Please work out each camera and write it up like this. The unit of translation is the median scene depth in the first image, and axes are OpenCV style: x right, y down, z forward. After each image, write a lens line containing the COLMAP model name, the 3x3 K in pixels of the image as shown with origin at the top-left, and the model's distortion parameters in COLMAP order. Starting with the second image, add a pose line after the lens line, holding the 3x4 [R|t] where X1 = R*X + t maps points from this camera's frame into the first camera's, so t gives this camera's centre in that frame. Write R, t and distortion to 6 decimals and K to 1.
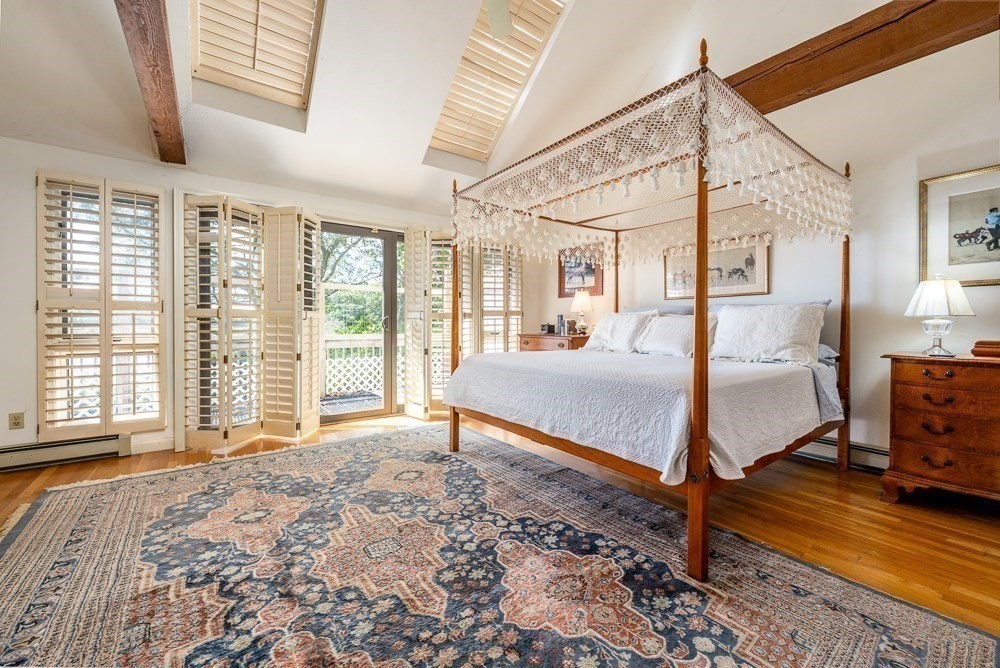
lens RADIAL K [[406.1, 0, 502.8], [0, 406.1, 326.1], [0, 0, 1]] dist [-0.001627, 0.000127]
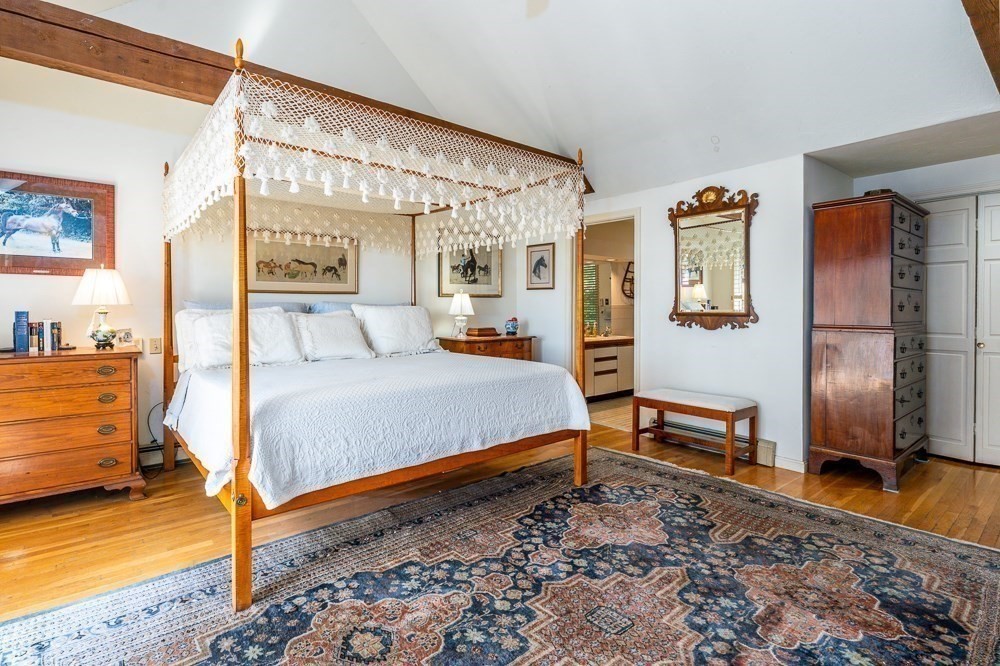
lens RADIAL K [[464.6, 0, 511.6], [0, 464.6, 313.1], [0, 0, 1]] dist [0.004829, 0.000212]
pose [[-0.057958, -0.014237, 0.998218, -1.103330], [0.009340, 0.999847, 0.014802, -0.072415], [-0.998275, 0.010181, -0.057816, 1.141340]]
